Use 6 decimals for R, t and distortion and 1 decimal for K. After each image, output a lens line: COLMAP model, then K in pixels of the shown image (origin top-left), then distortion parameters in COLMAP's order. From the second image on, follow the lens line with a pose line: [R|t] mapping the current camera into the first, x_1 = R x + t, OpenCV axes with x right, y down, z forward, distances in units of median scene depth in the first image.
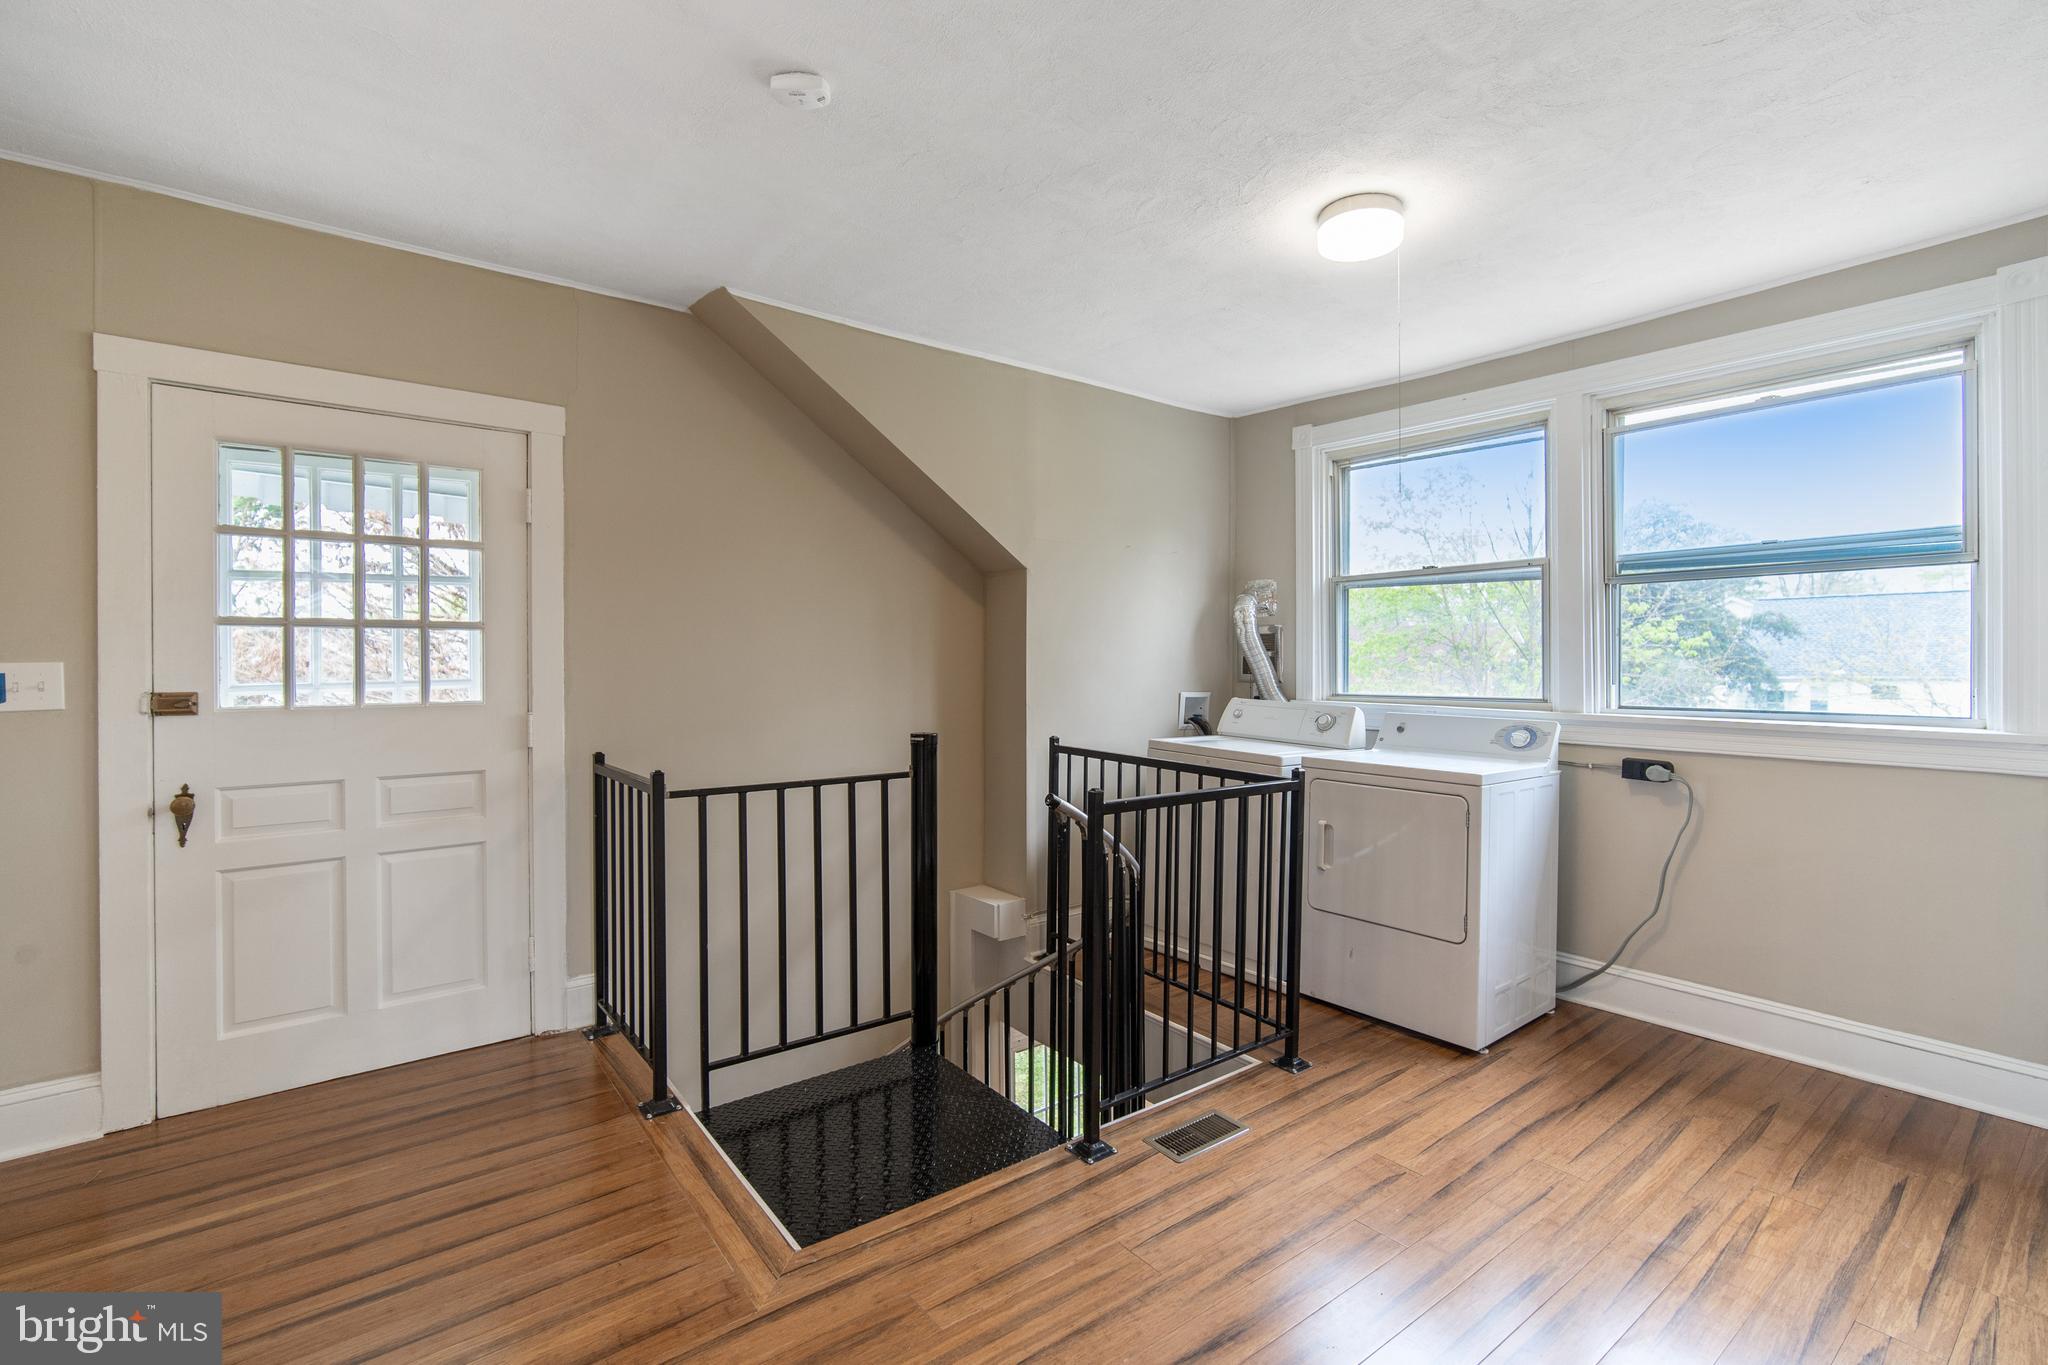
lens RADIAL K [[905.4, 0, 1022.7], [0, 905.4, 674.3], [0, 0, 1]] dist [-0.007571, 0.002718]
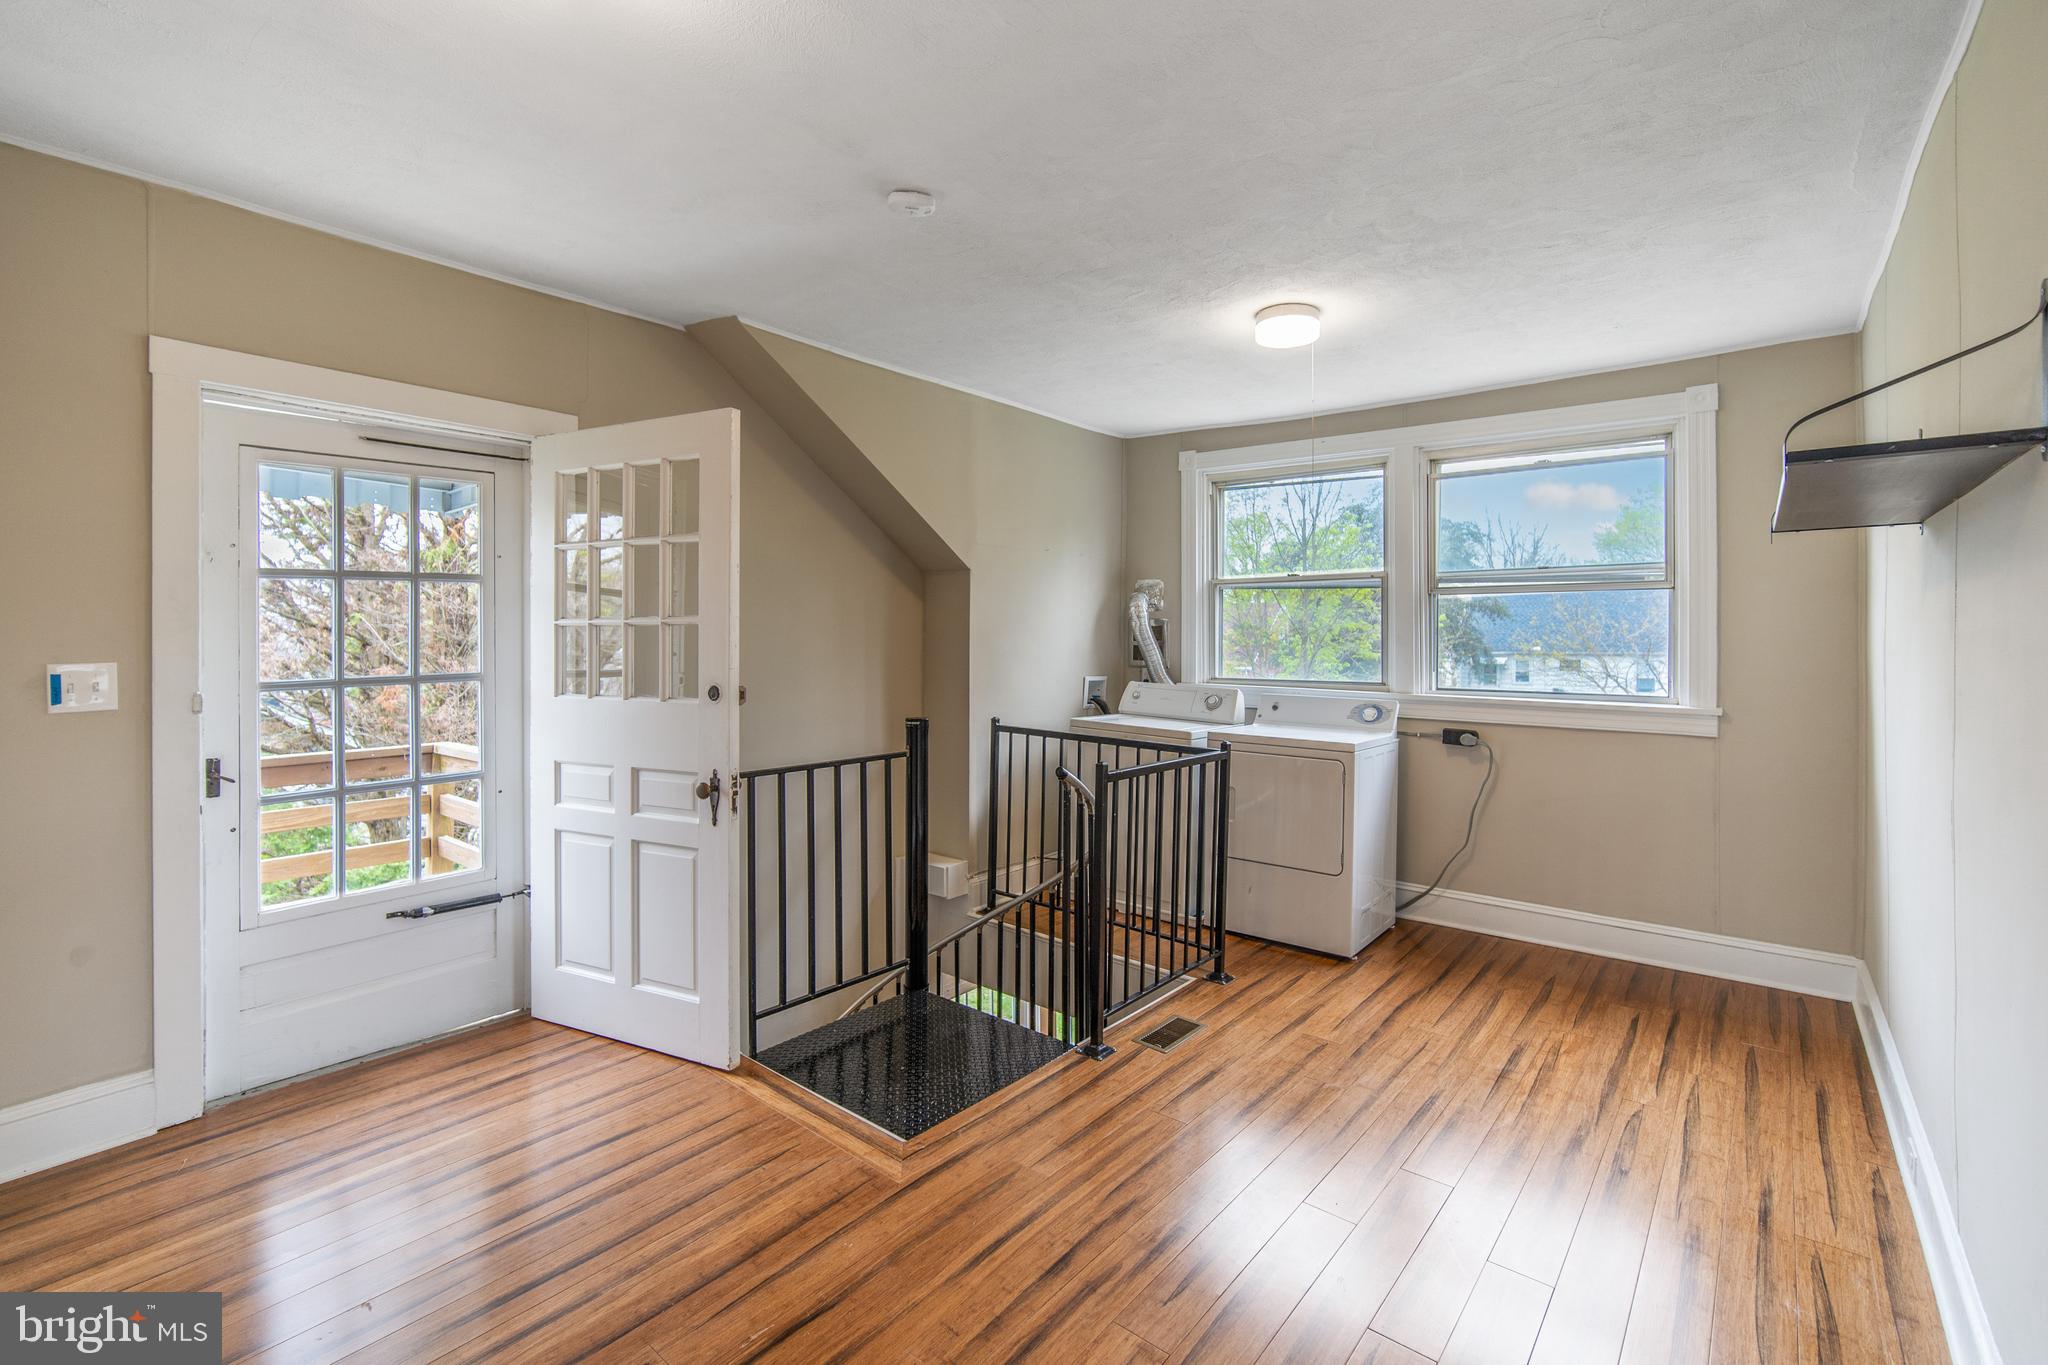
lens RADIAL K [[911.7, 0, 1013.8], [0, 911.7, 645.9], [0, 0, 1]] dist [-0.004290, -0.000837]
pose [[0.975848, 0.001790, 0.218443, -0.276534], [-0.001496, 0.999998, -0.001514, -0.028490], [-0.218445, 0.001150, 0.975849, -0.182089]]
